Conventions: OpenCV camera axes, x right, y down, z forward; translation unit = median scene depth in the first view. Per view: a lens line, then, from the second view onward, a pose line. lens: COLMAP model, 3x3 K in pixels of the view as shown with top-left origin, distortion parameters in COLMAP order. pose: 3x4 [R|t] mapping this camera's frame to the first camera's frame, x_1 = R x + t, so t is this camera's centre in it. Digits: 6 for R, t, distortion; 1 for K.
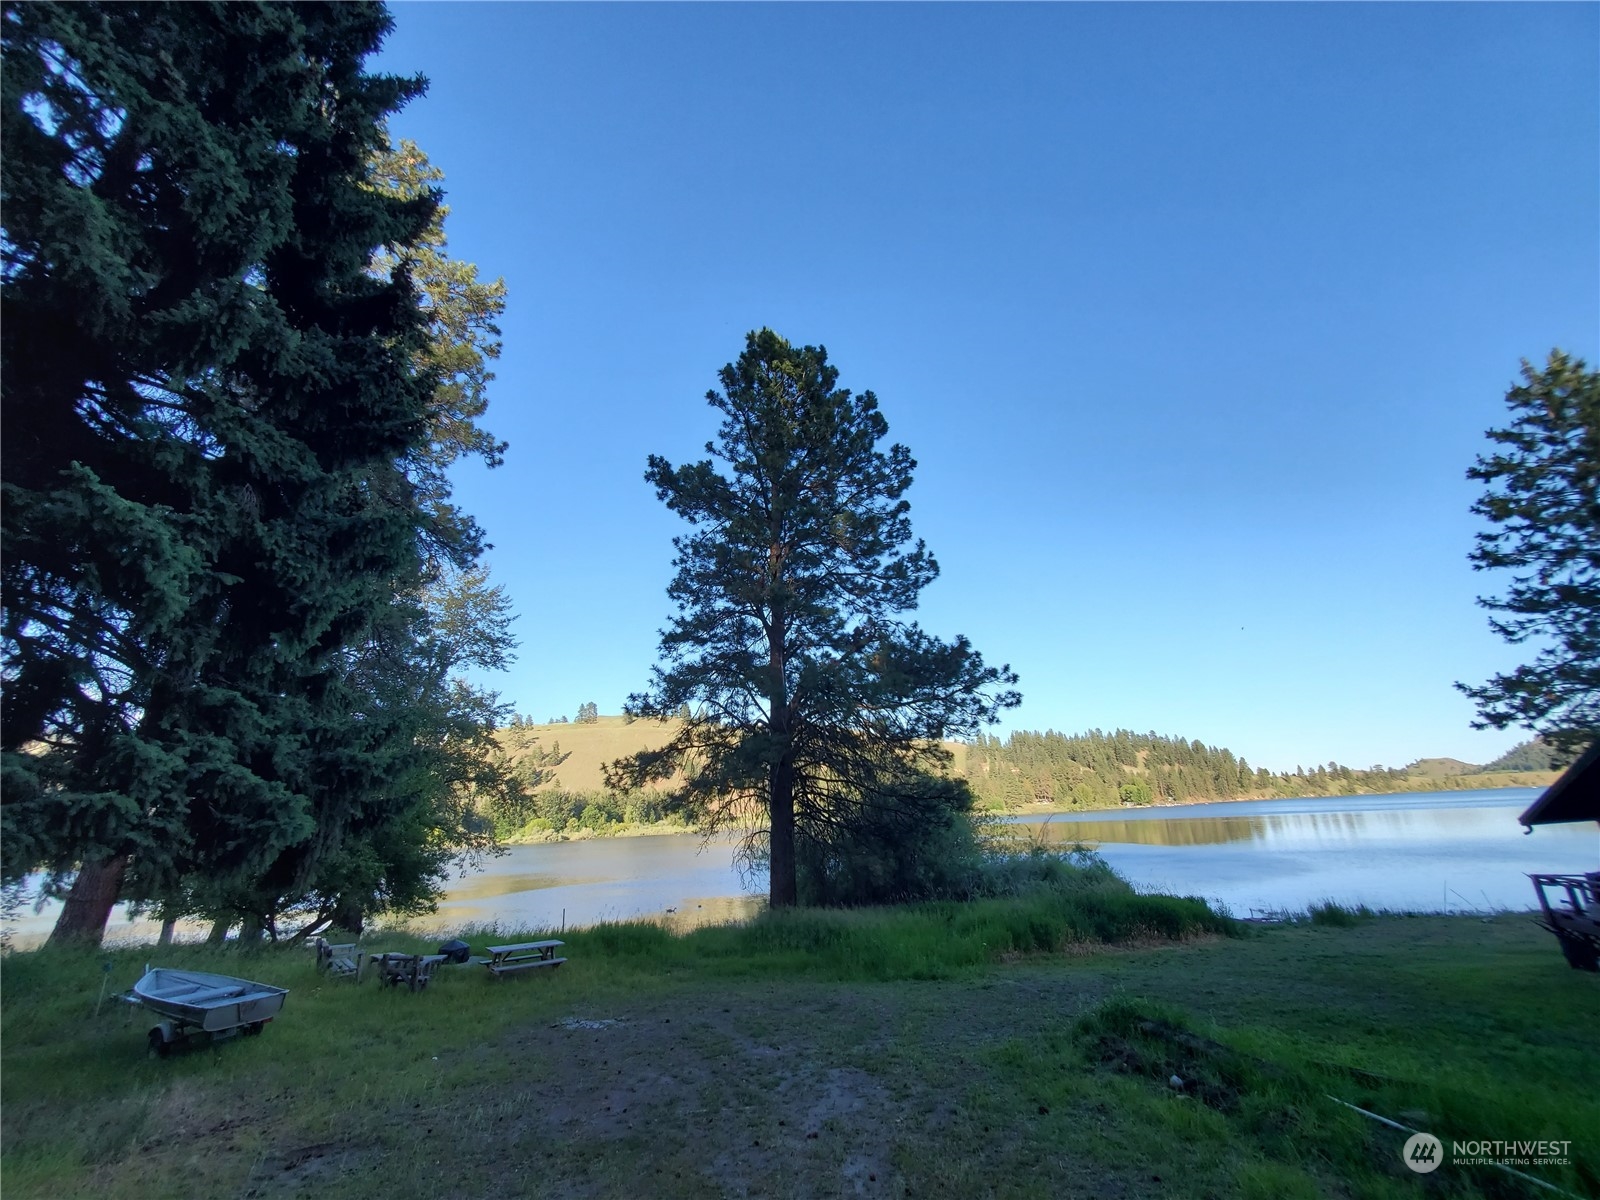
lens RADIAL K [[636.0, 0, 809.0], [0, 636.0, 615.6], [0, 0, 1]] dist [0.000982, -0.000104]
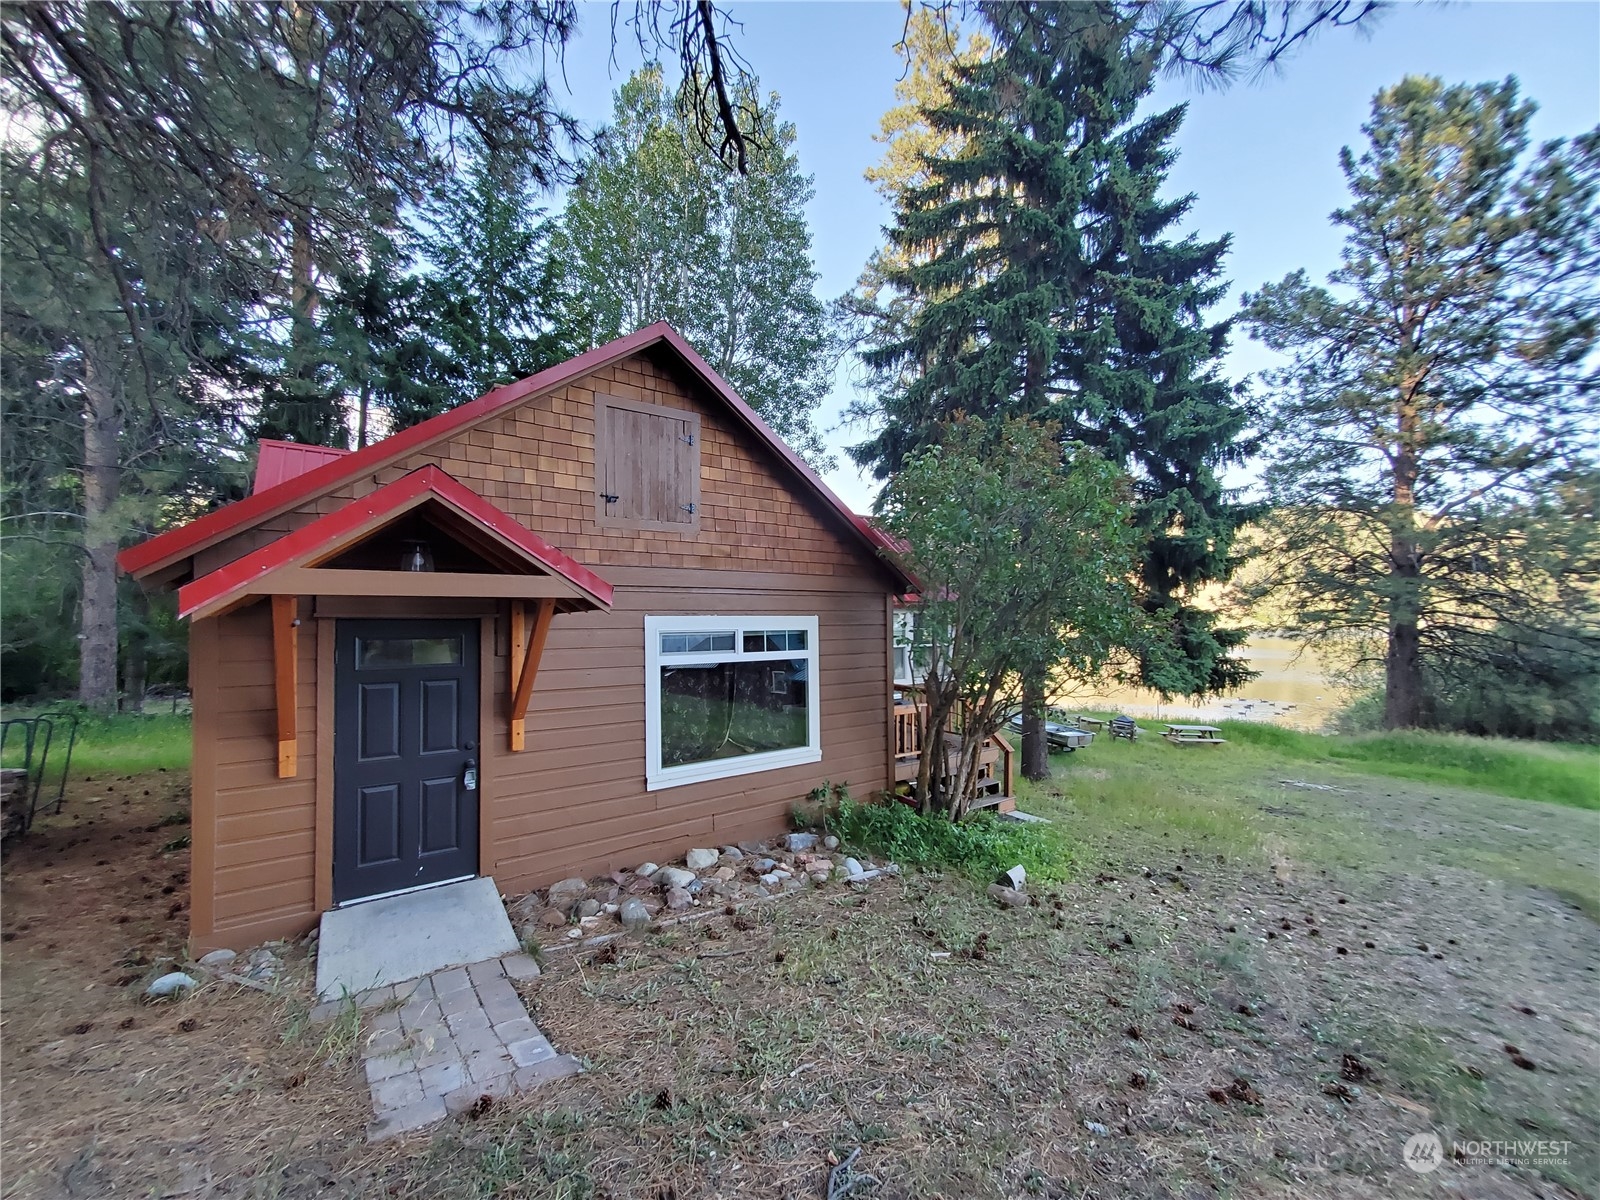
lens RADIAL K [[636.0, 0, 809.0], [0, 636.0, 615.6], [0, 0, 1]] dist [0.000982, -0.000104]
pose [[0.785306, 0.045010, -0.617469, -0.138643], [0.151293, 0.953163, 0.261897, -0.128097], [0.600337, -0.299088, 0.741716, -0.282285]]
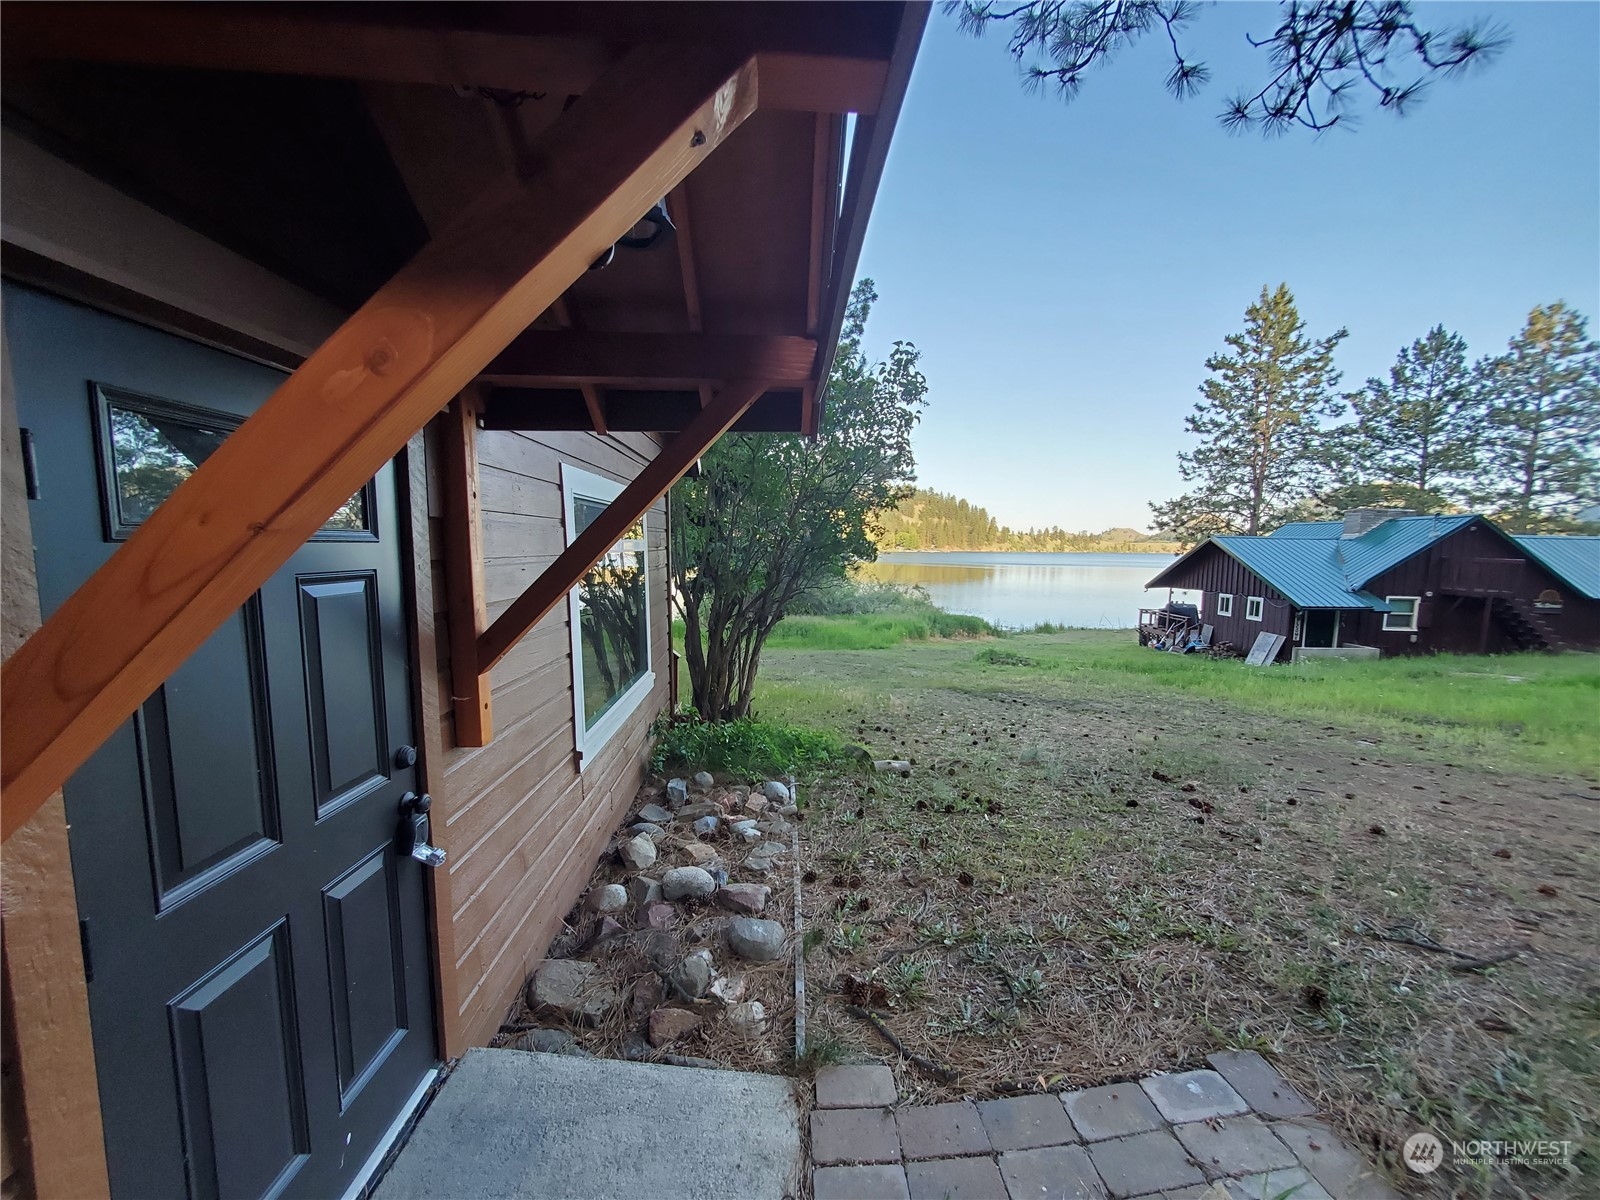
lens RADIAL K [[636.0, 0, 809.0], [0, 636.0, 615.6], [0, 0, 1]] dist [0.000982, -0.000104]
pose [[0.948862, 0.029083, 0.314347, -0.298781], [-0.153427, 0.912723, 0.378678, -0.106576], [-0.275899, -0.407542, 0.870511, -0.281061]]
